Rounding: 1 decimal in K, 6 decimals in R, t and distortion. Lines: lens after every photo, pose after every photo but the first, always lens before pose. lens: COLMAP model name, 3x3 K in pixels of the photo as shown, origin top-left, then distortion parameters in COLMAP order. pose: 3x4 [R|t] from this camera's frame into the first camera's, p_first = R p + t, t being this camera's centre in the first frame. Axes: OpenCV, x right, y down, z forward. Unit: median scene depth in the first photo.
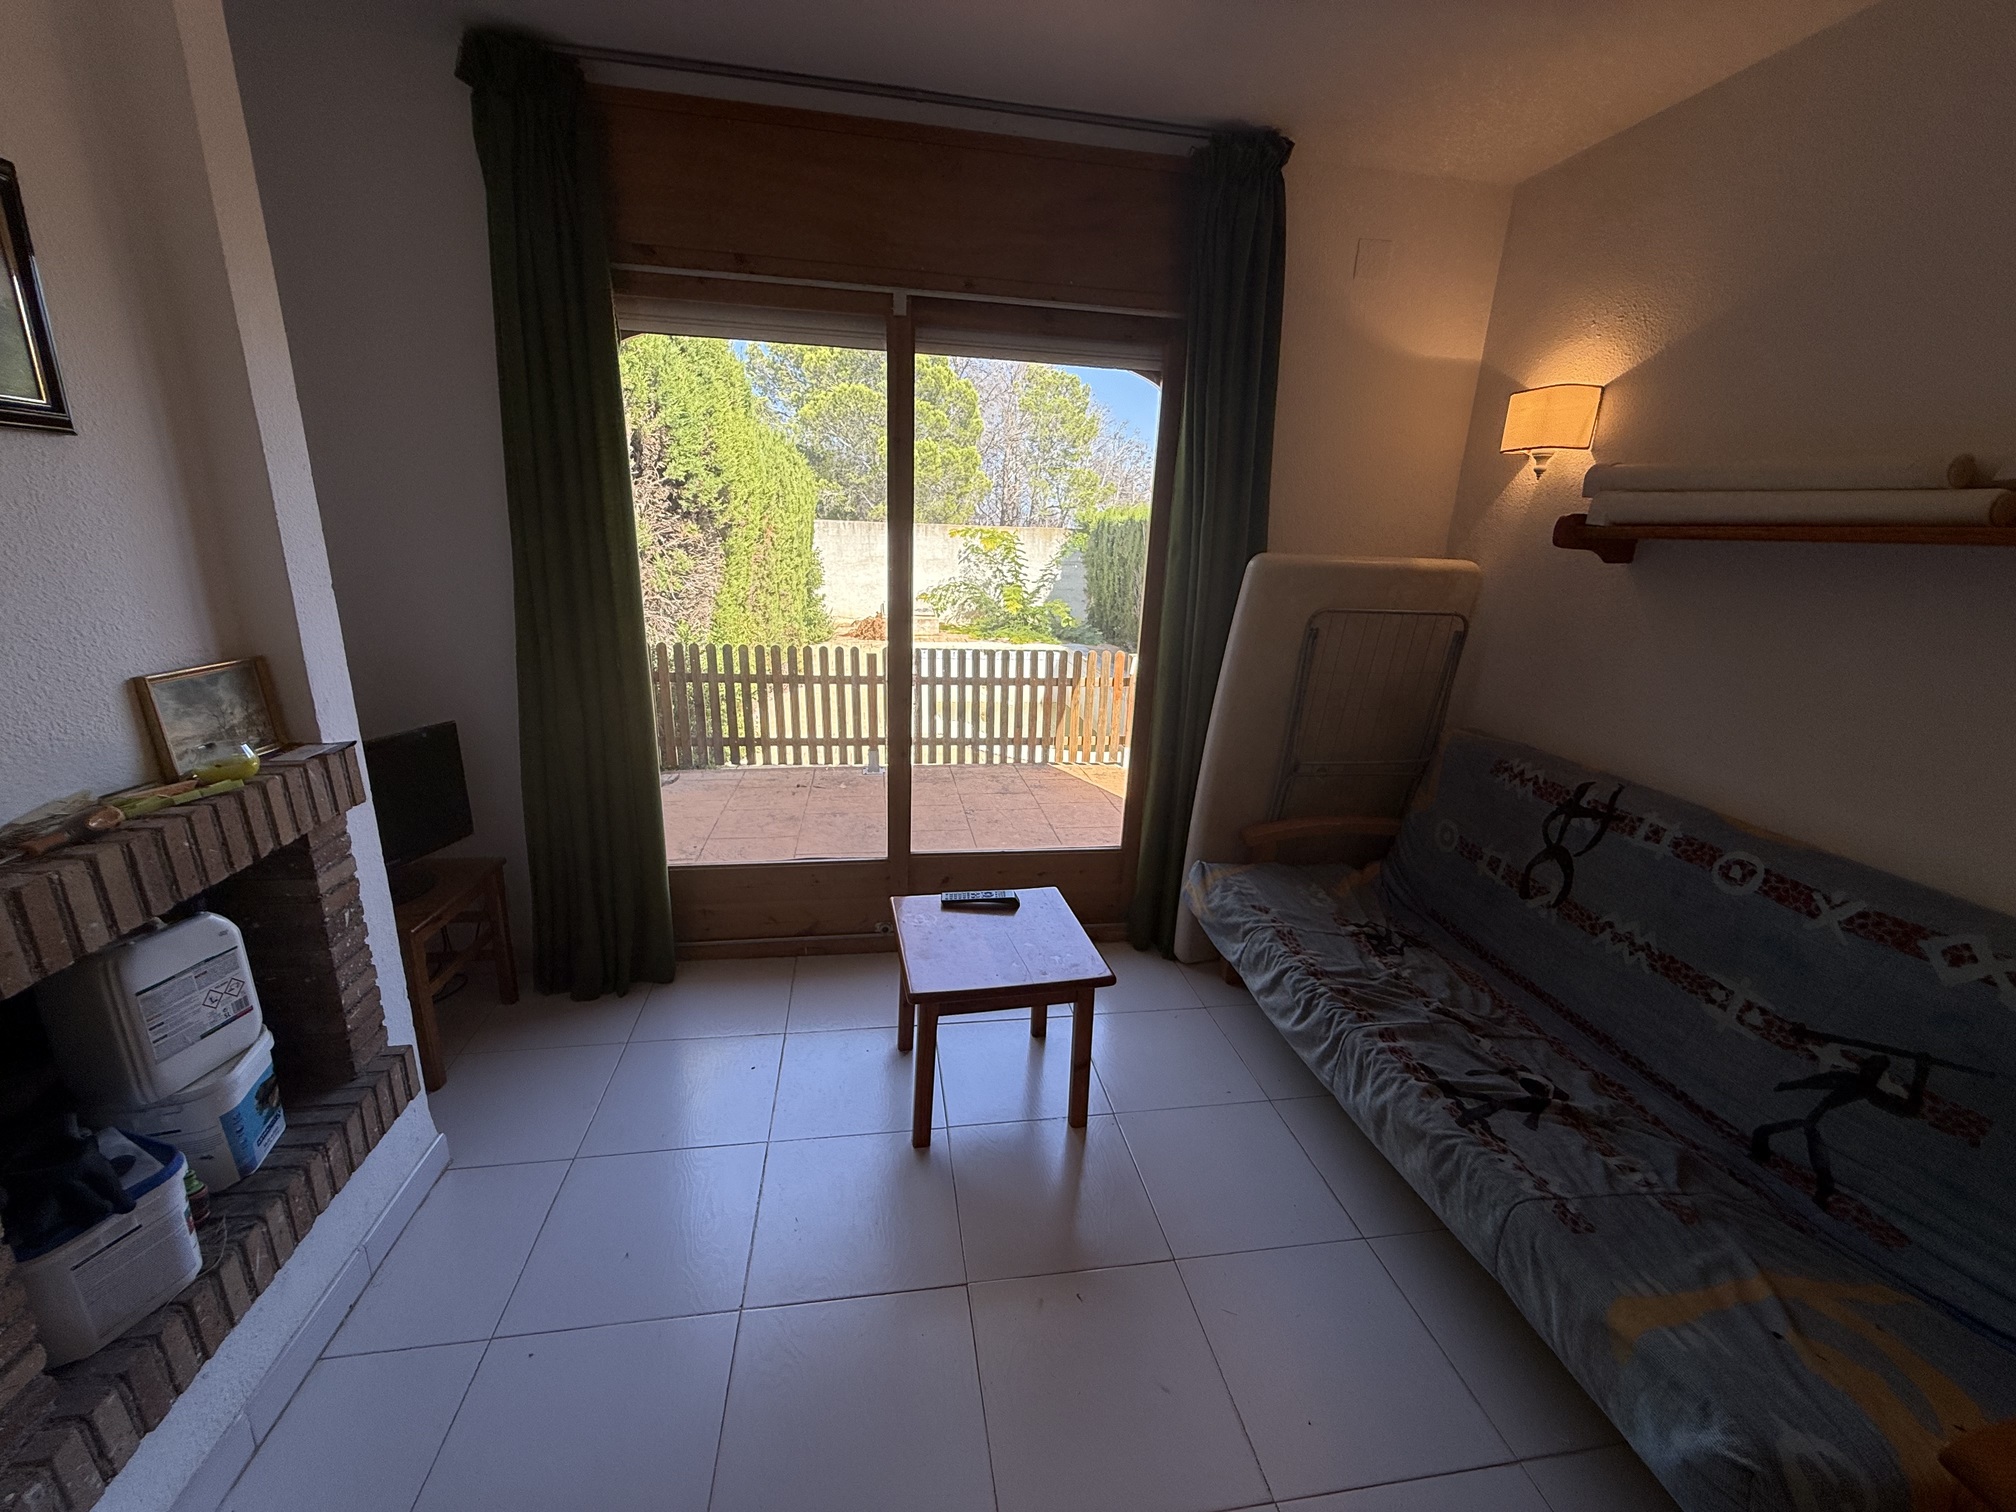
lens RADIAL K [[803.3, 0, 1006.9], [0, 803.3, 759.0], [0, 0, 1]] dist [-0.000454, 0.000256]
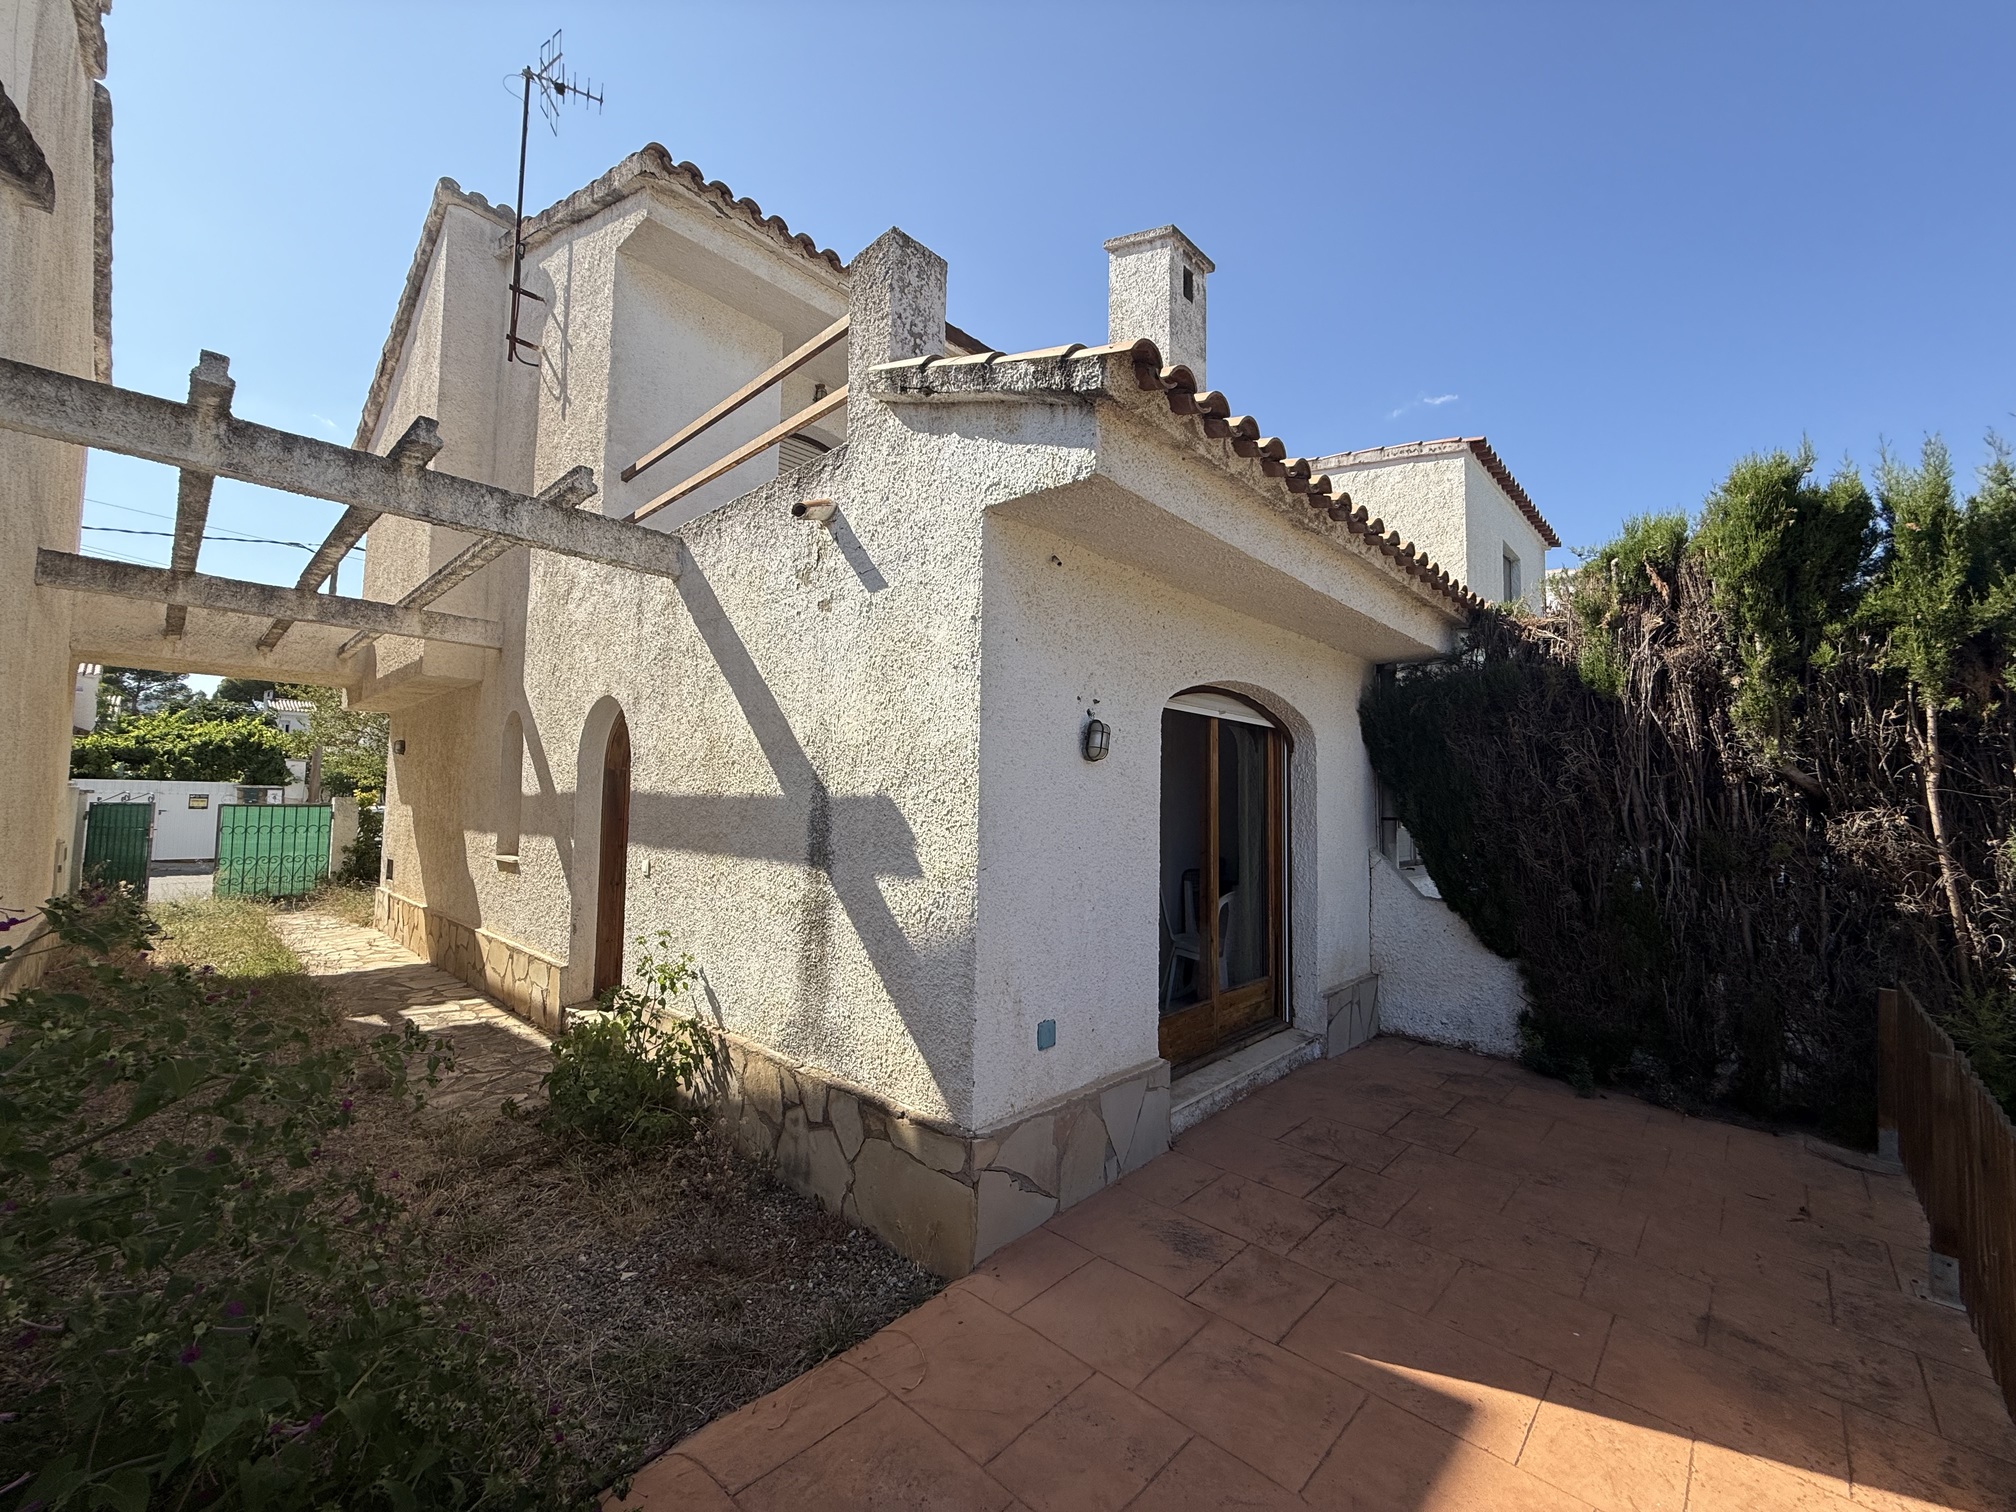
lens RADIAL K [[803.3, 0, 1008.4], [0, 803.3, 756.3], [0, 0, 1]] dist [-0.000454, 0.000256]
pose [[-0.793644, -0.091657, -0.601438, 1.507355], [-0.215355, 0.966903, 0.136824, -0.607544], [0.568991, 0.238113, -0.787116, 2.382910]]
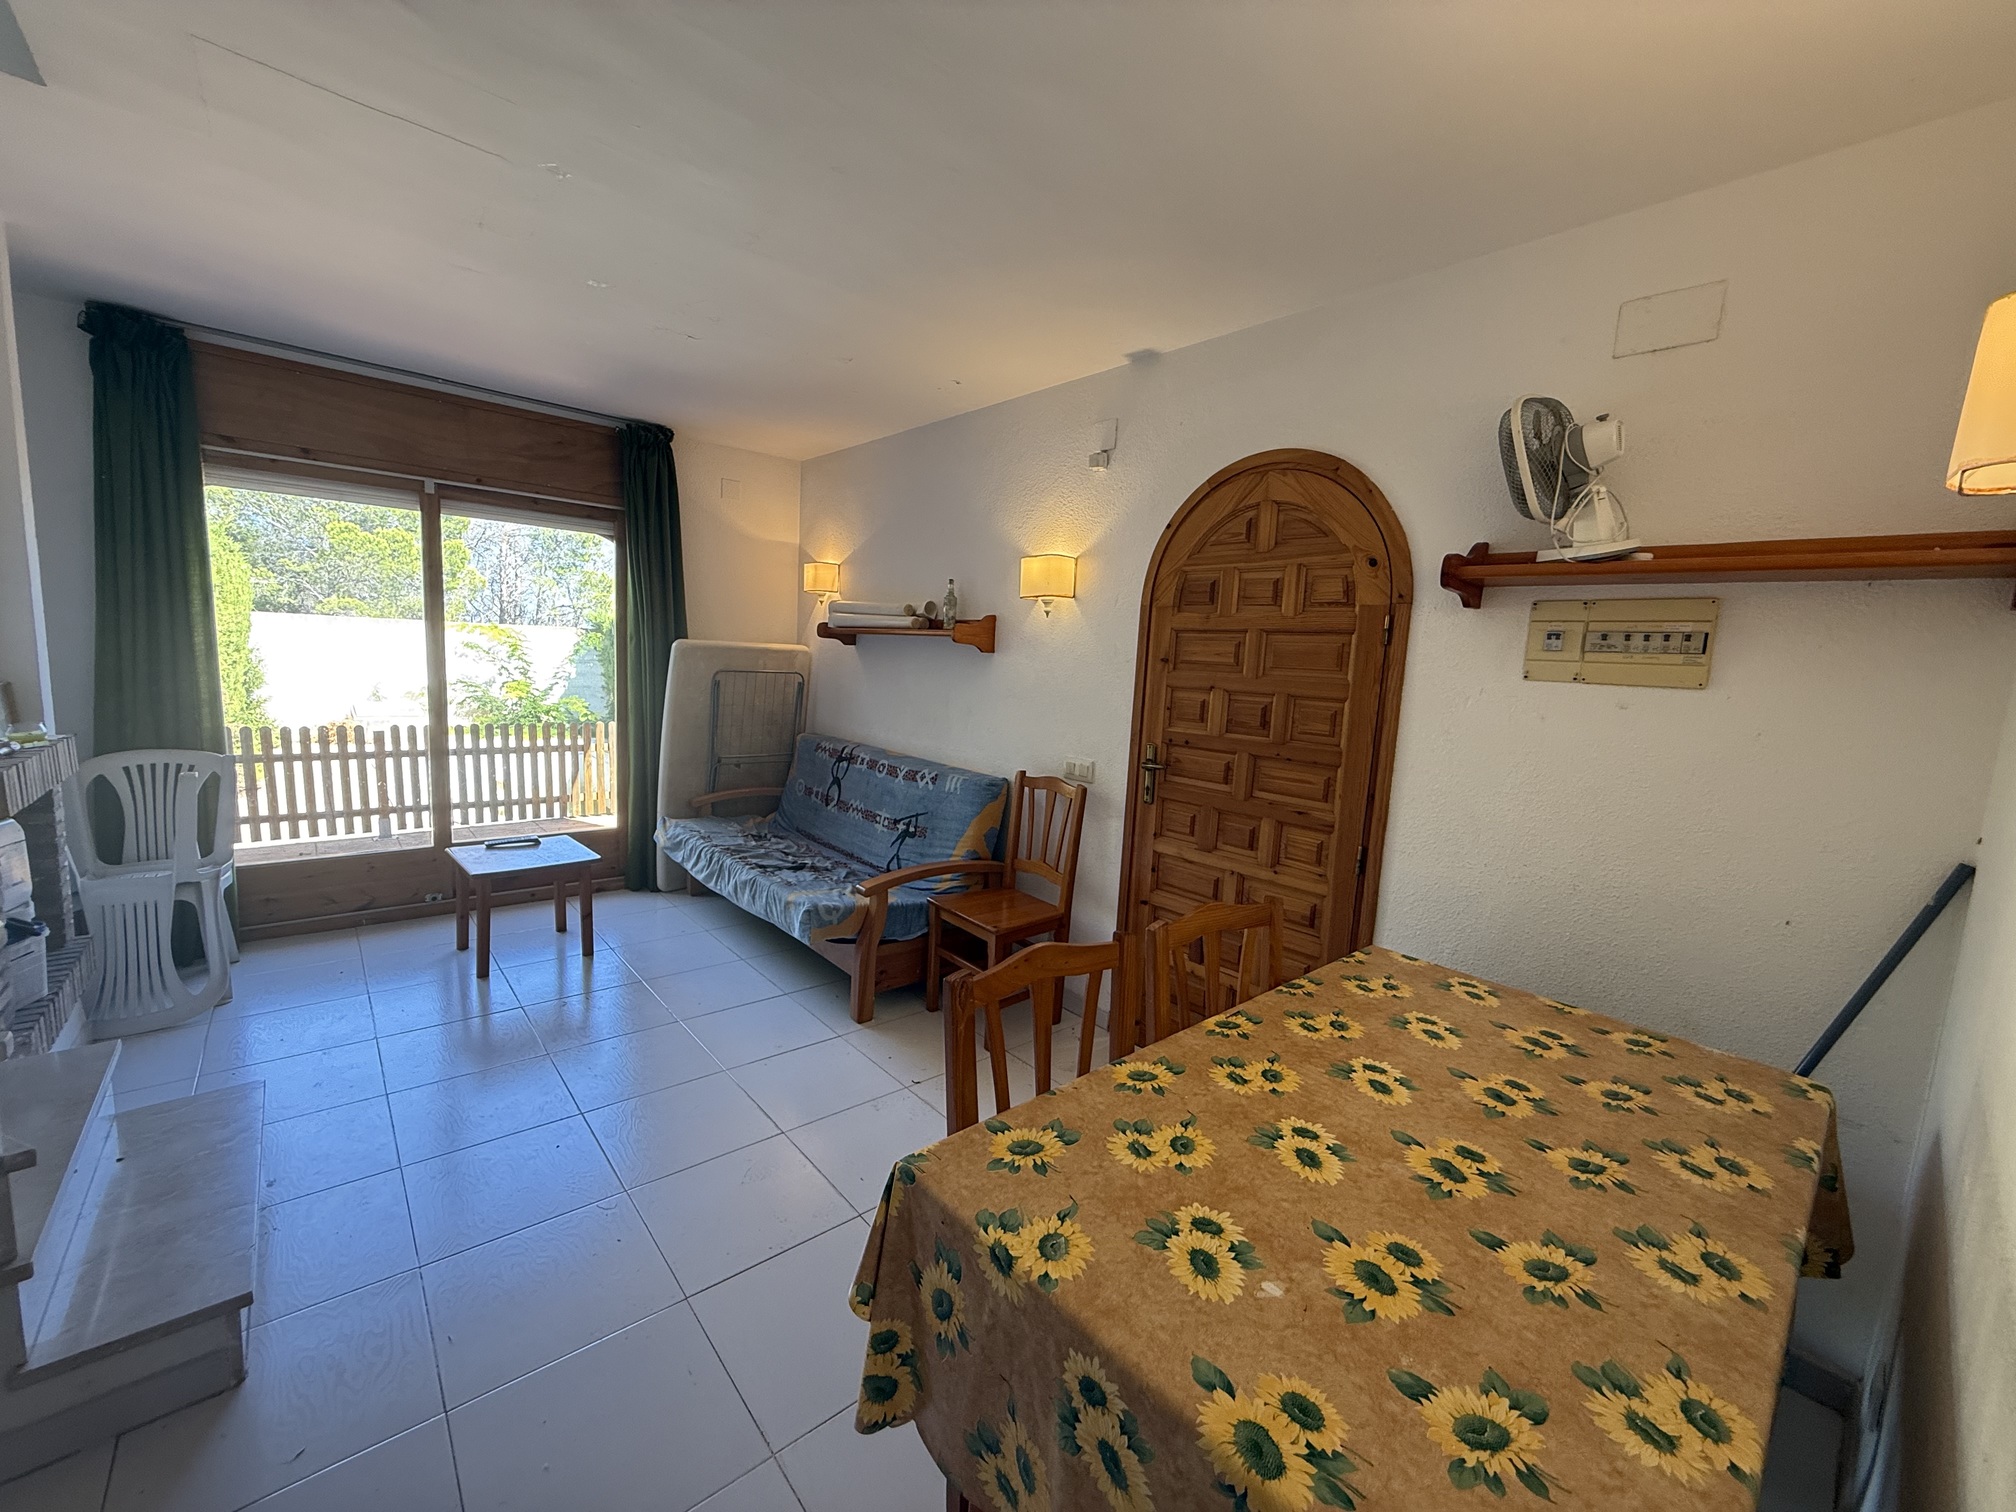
lens RADIAL K [[803.3, 0, 1001.1], [0, 803.3, 756.7], [0, 0, 1]] dist [-0.000454, 0.000256]
pose [[0.854992, -0.061837, 0.514942, -0.014251], [0.125967, 0.987896, -0.090519, 0.259347], [-0.503111, 0.142259, 0.852433, -0.867132]]
